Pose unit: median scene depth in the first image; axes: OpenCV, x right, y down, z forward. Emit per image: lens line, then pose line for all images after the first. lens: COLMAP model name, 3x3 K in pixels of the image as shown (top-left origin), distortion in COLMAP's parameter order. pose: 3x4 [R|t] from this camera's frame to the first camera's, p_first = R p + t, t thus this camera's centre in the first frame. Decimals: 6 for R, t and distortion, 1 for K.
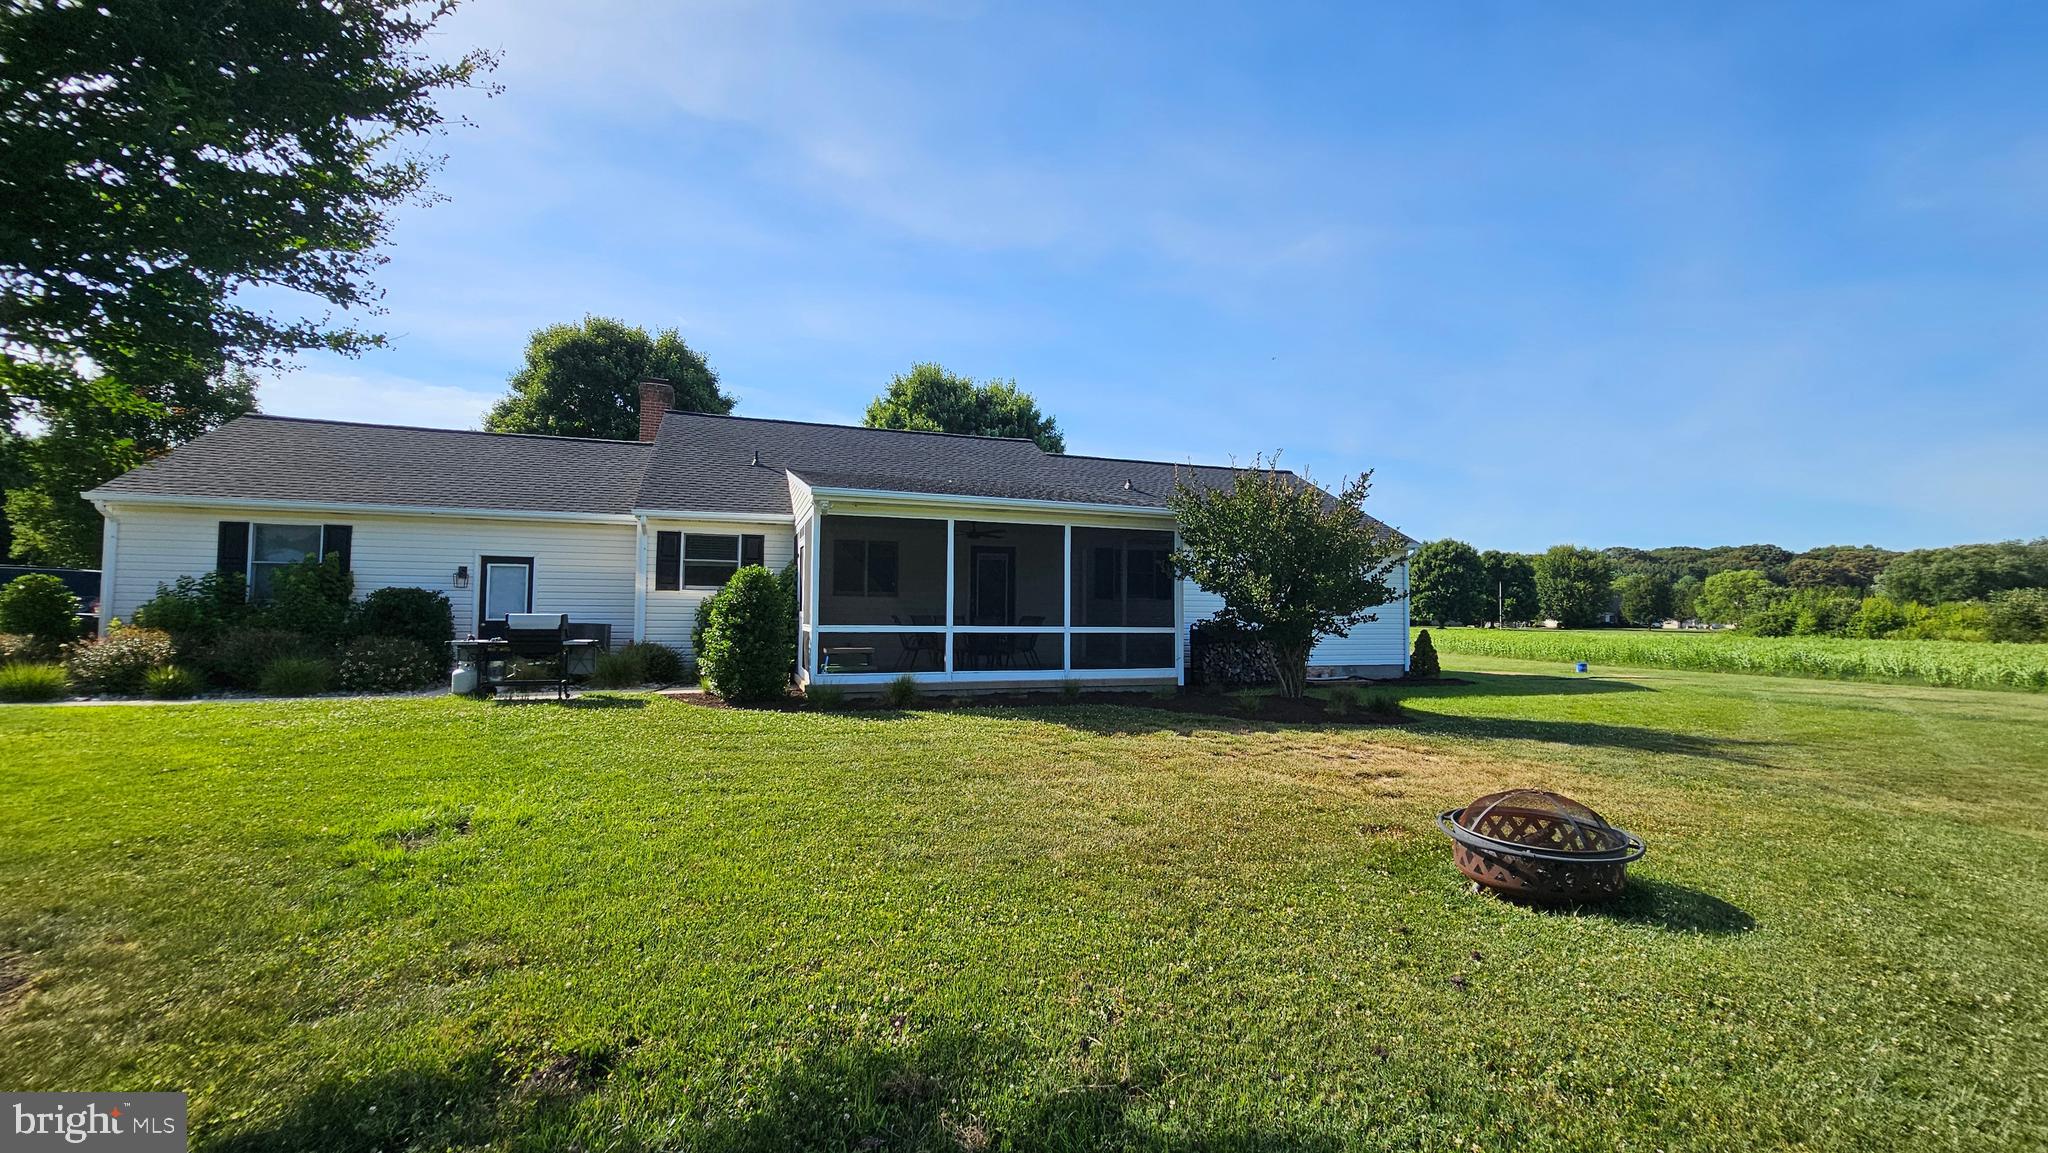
lens RADIAL K [[818.9, 0, 1022.1], [0, 818.9, 566.7], [0, 0, 1]] dist [-0.001057, 0.000079]
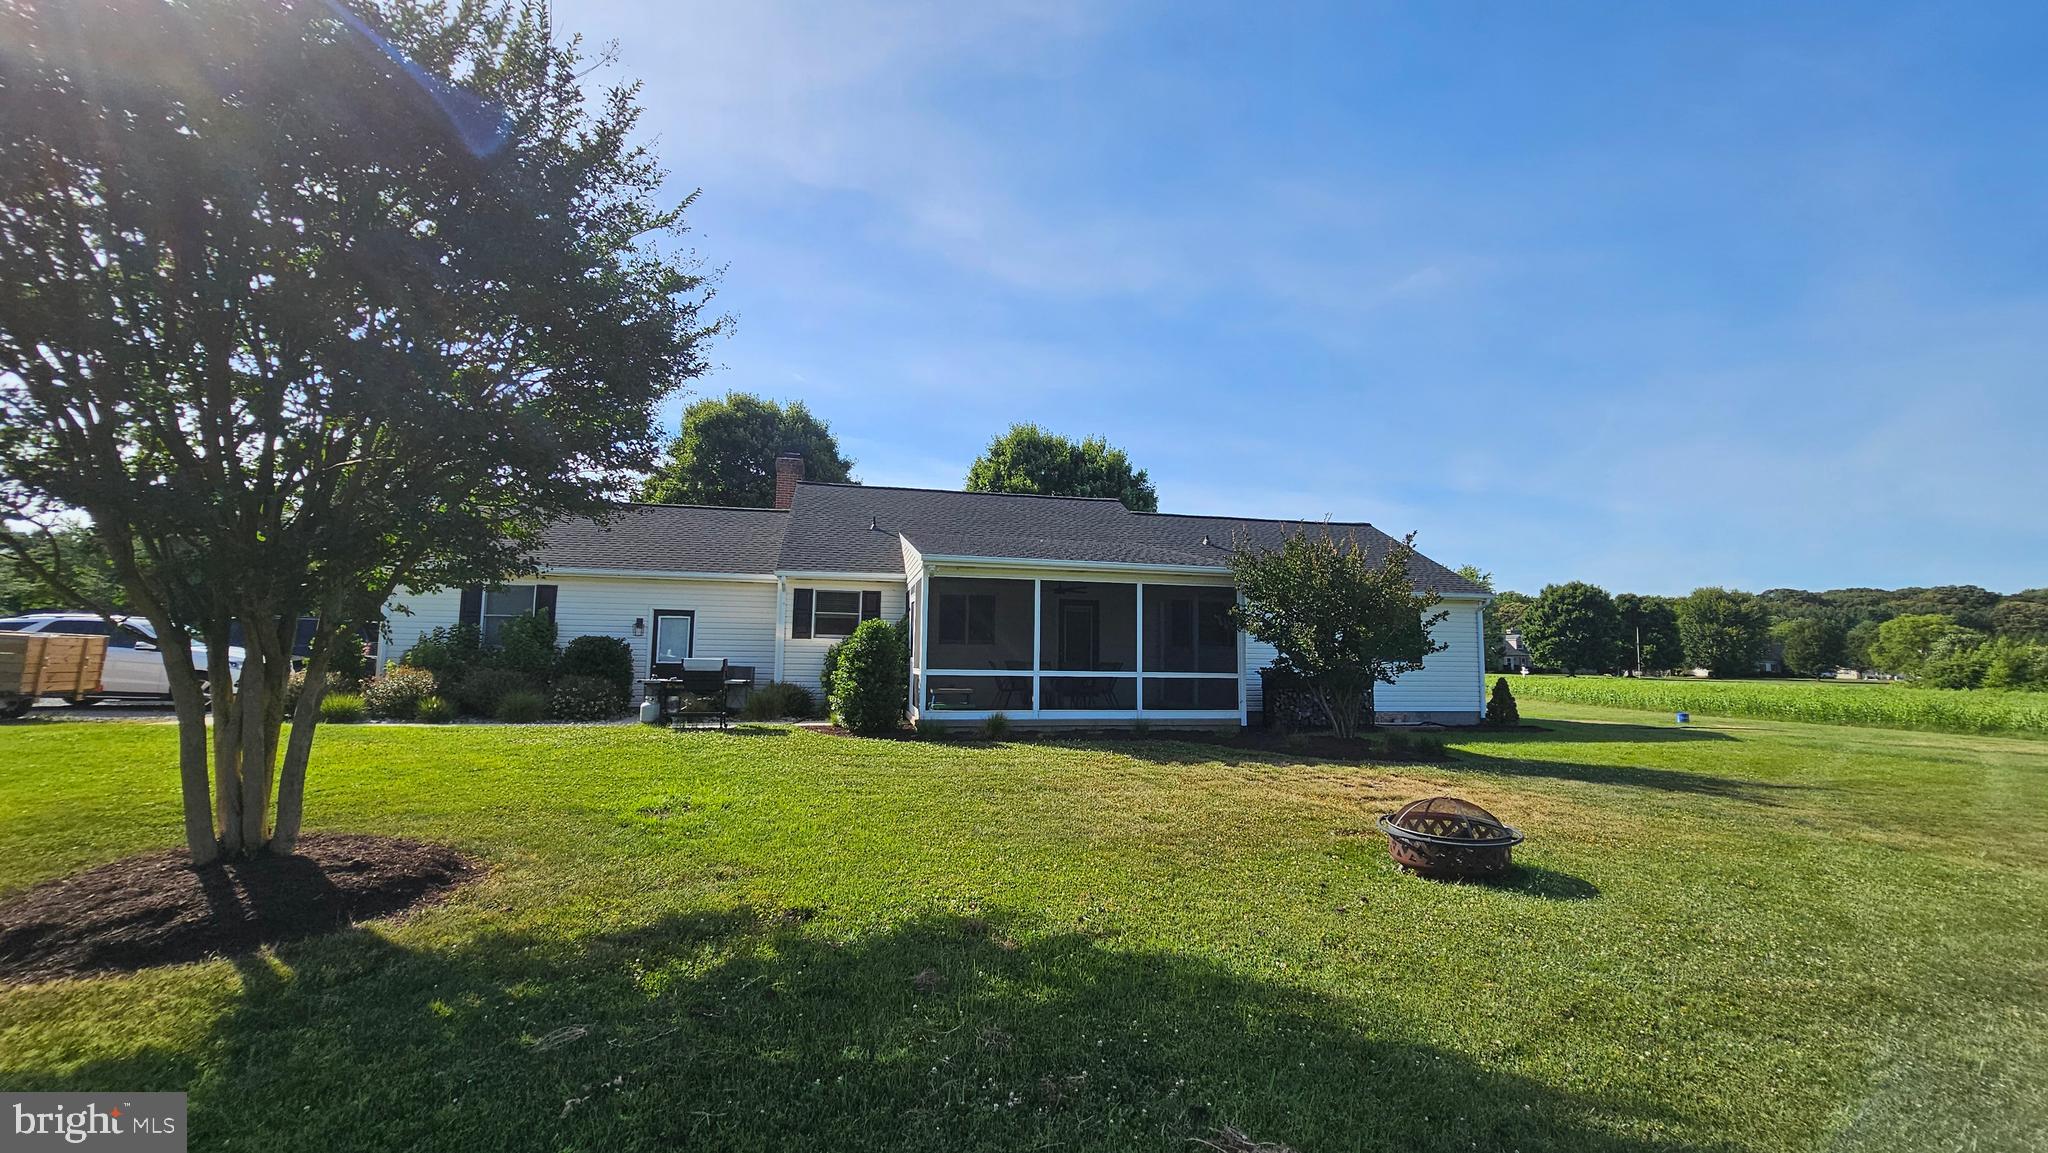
lens RADIAL K [[818.9, 0, 1022.1], [0, 818.9, 566.7], [0, 0, 1]] dist [-0.001057, 0.000079]
pose [[0.992029, -0.008387, -0.125728, 0.035472], [0.001636, 0.998556, -0.053702, -0.011556], [0.125997, 0.053069, 0.990610, -0.149088]]
